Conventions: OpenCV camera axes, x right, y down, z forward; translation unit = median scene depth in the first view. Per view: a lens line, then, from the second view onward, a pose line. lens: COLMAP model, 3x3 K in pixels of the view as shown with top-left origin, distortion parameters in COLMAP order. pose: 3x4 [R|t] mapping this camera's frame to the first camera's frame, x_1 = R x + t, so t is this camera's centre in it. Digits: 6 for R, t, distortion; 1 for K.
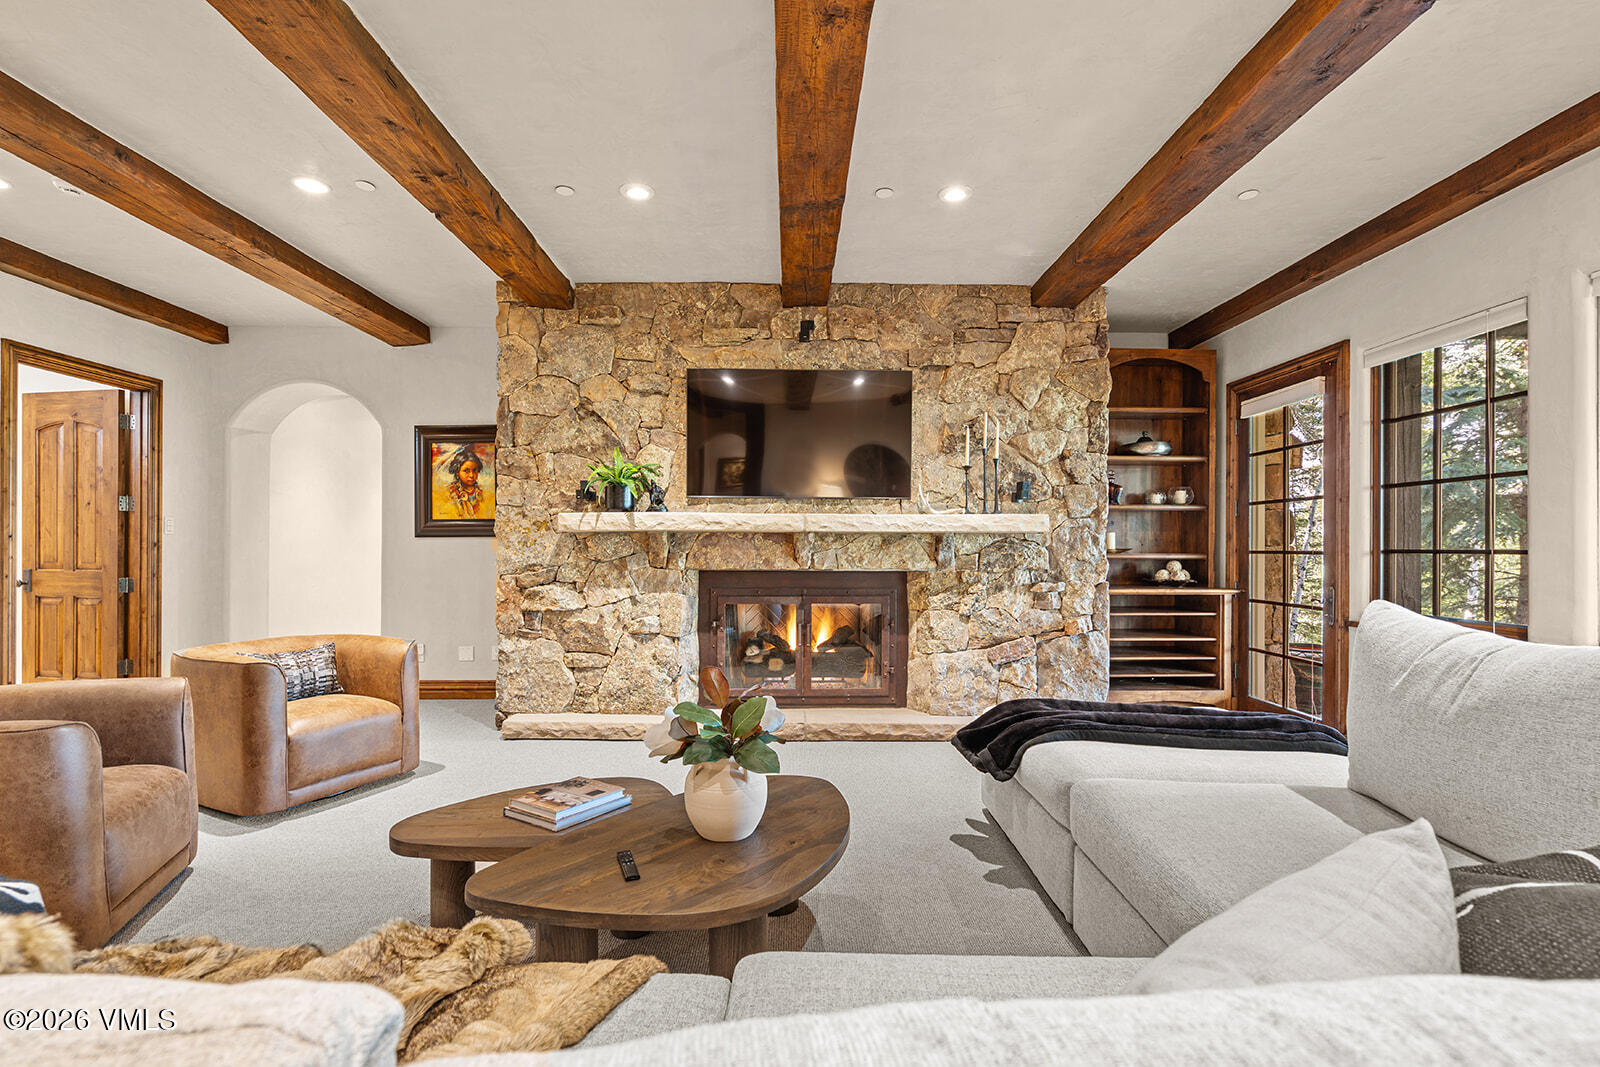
lens RADIAL K [[727.3, 0, 798.4], [0, 727.3, 544.1], [0, 0, 1]] dist [-0.003690, 0.000513]
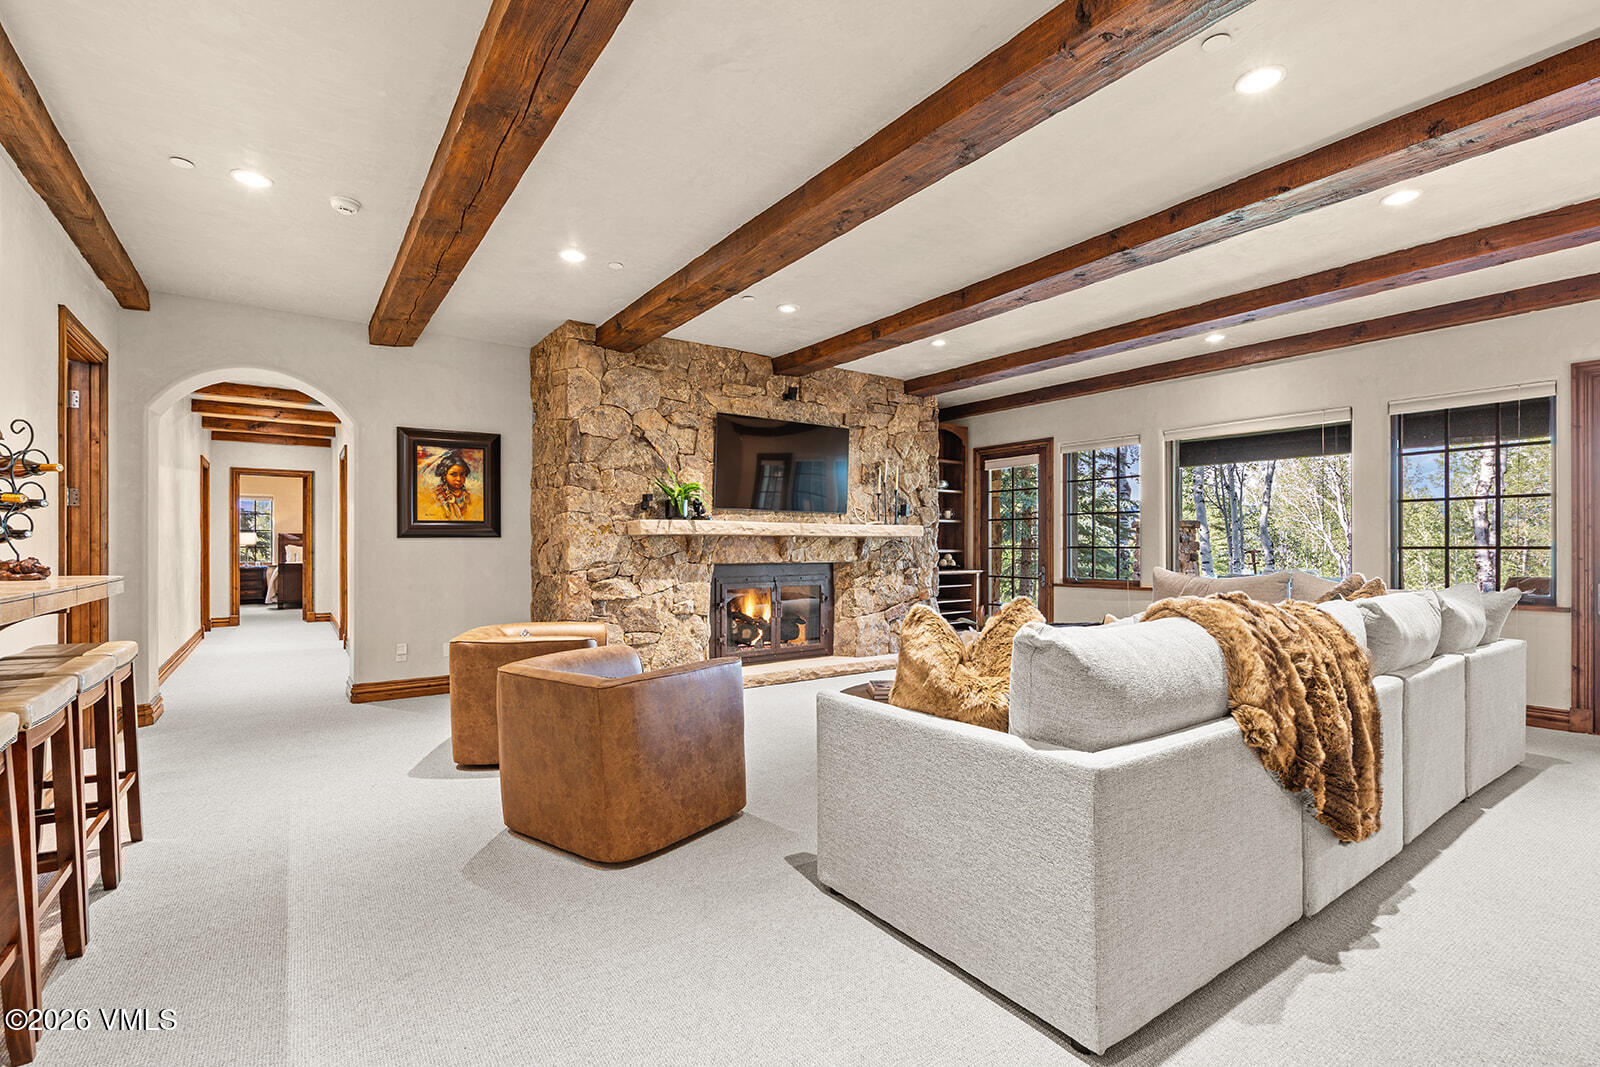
lens RADIAL K [[727.3, 0, 802.9], [0, 727.3, 544.1], [0, 0, 1]] dist [-0.003690, 0.000513]
pose [[0.820894, -0.002257, 0.571076, -0.767992], [-0.000103, 0.999992, 0.004100, -0.006051], [-0.571080, -0.003425, 0.820887, -0.174887]]
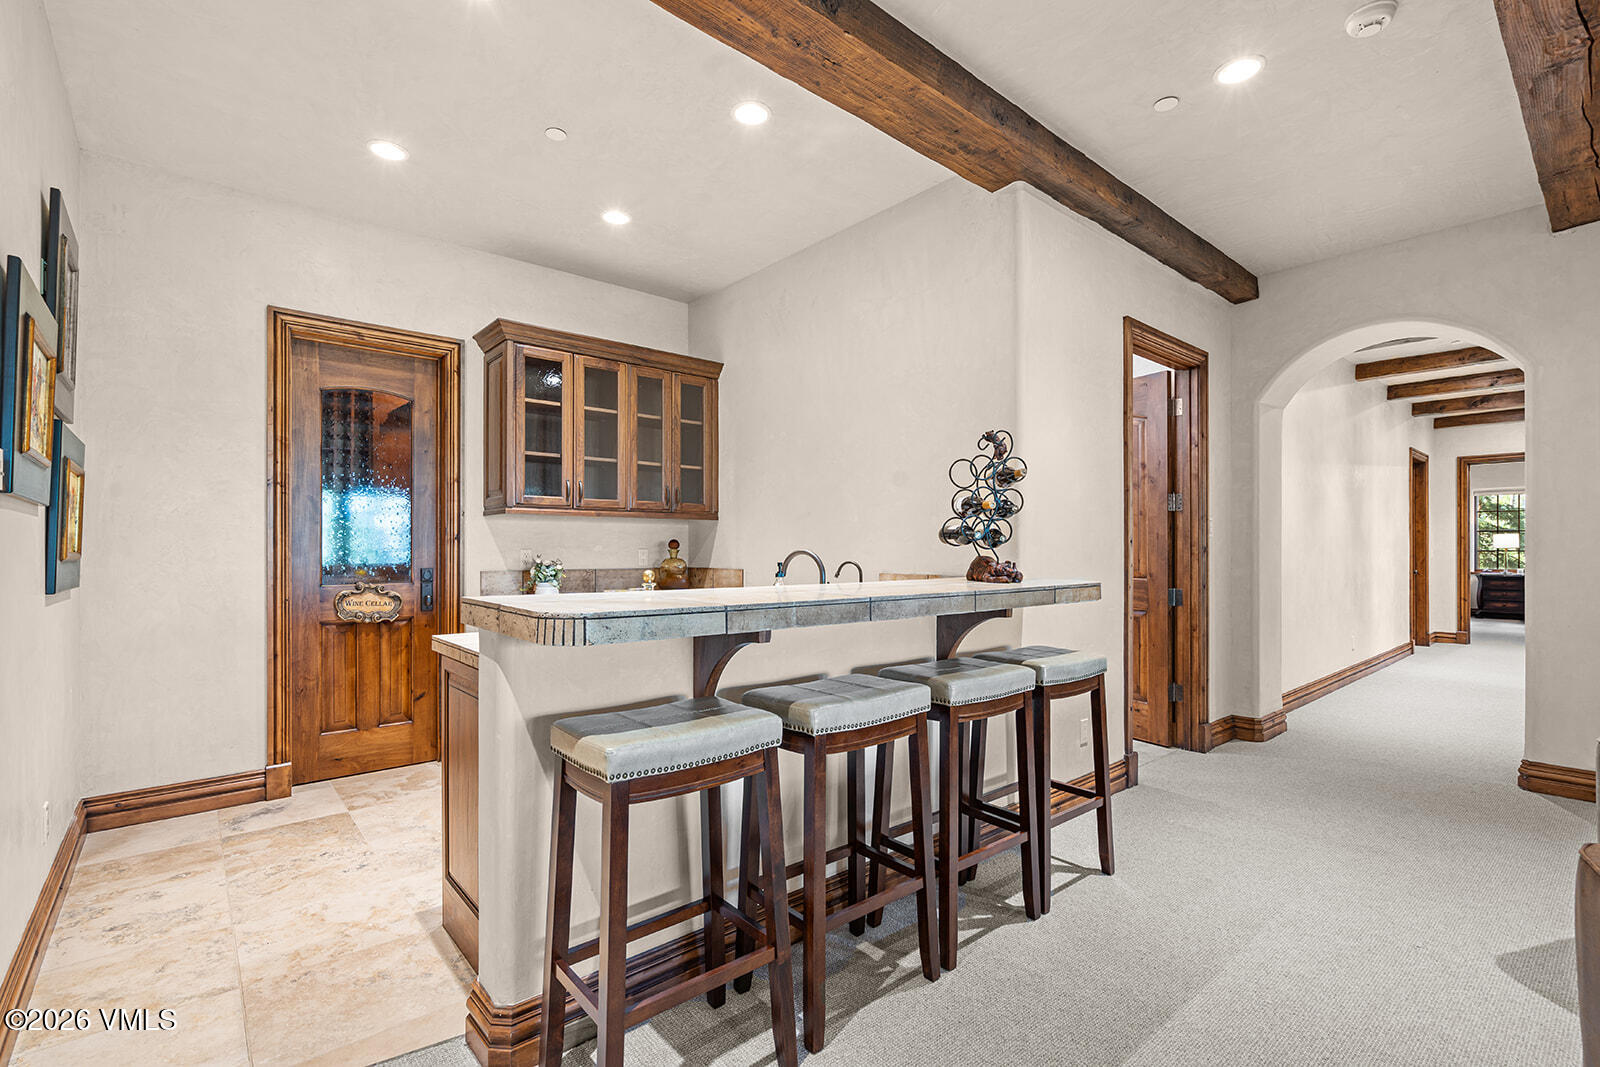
lens RADIAL K [[727.3, 0, 800.0], [0, 727.3, 545.7], [0, 0, 1]] dist [-0.003690, 0.000513]
pose [[0.647573, -0.004246, -0.761992, -0.603044], [0.004797, 0.999987, -0.001495, -0.005683], [0.761988, -0.002688, 0.647585, 0.113190]]
